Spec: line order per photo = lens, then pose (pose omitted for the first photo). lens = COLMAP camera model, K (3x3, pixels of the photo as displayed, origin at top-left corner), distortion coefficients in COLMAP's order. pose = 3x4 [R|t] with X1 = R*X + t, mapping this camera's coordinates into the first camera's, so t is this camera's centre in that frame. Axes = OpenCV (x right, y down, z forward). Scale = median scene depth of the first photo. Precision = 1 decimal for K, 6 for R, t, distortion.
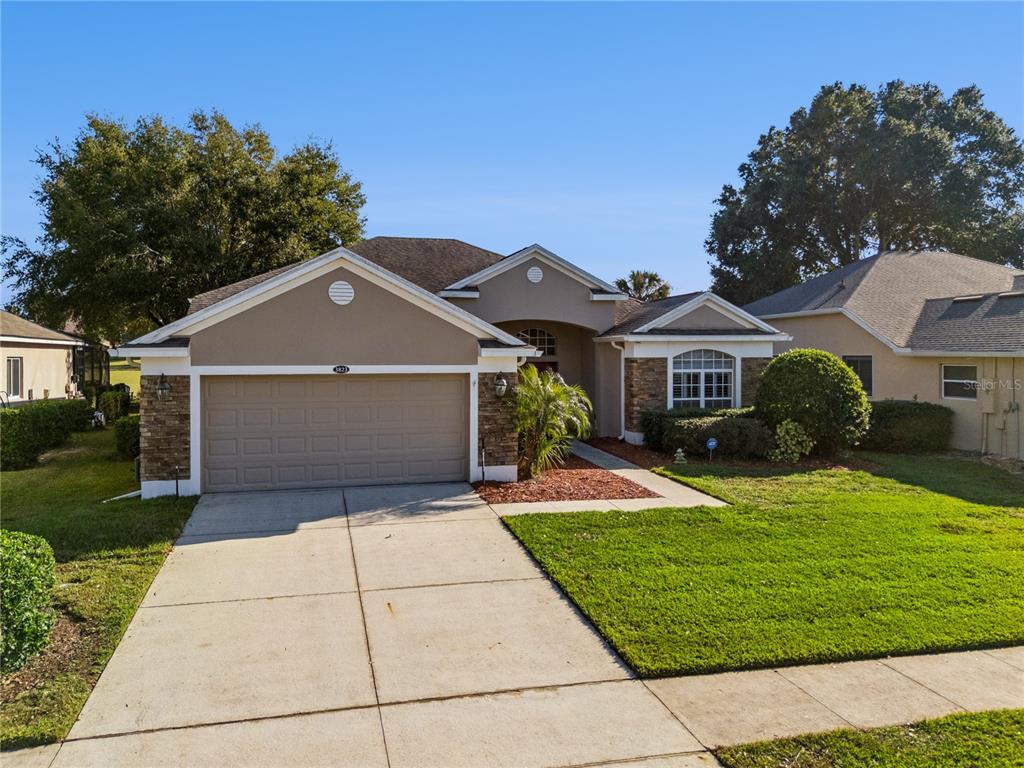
lens RADIAL K [[703.7, 0, 512.0], [0, 703.7, 384.0], [0, 0, 1]] dist [0.048557, -0.033832]
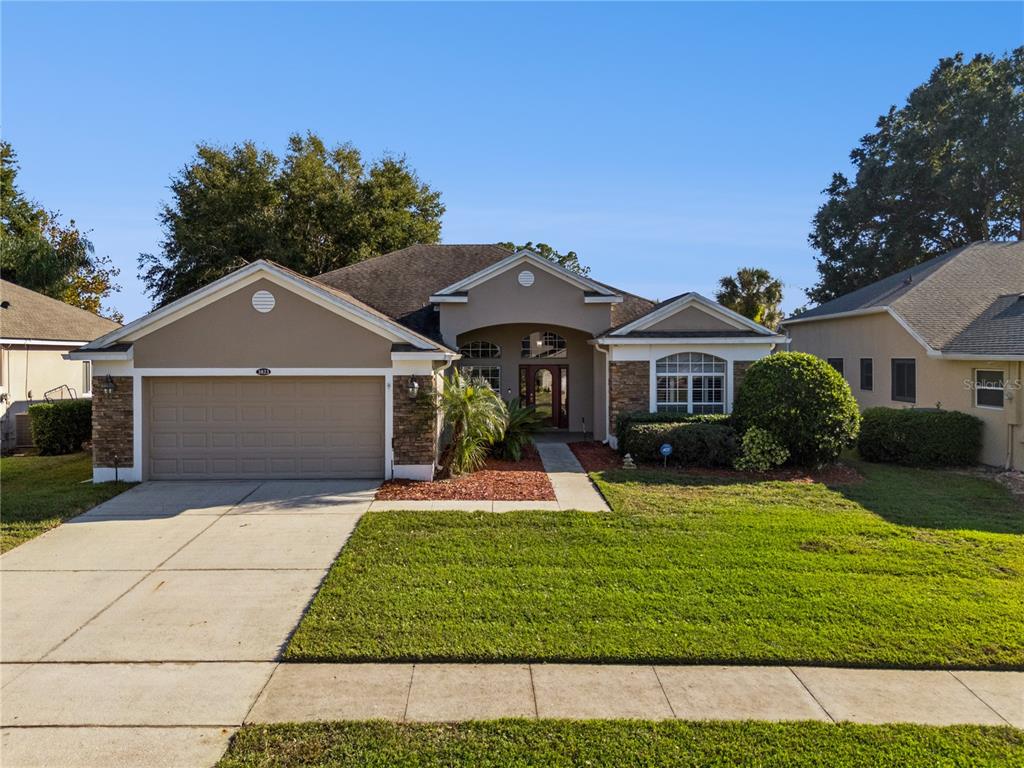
lens RADIAL K [[703.7, 0, 512.0], [0, 703.7, 384.0], [0, 0, 1]] dist [0.048557, -0.033832]
pose [[0.977771, 0.008956, -0.209486, 0.261274], [-0.009201, 0.999958, -0.000198, -0.003629], [0.209475, 0.002121, 0.977812, 0.005328]]
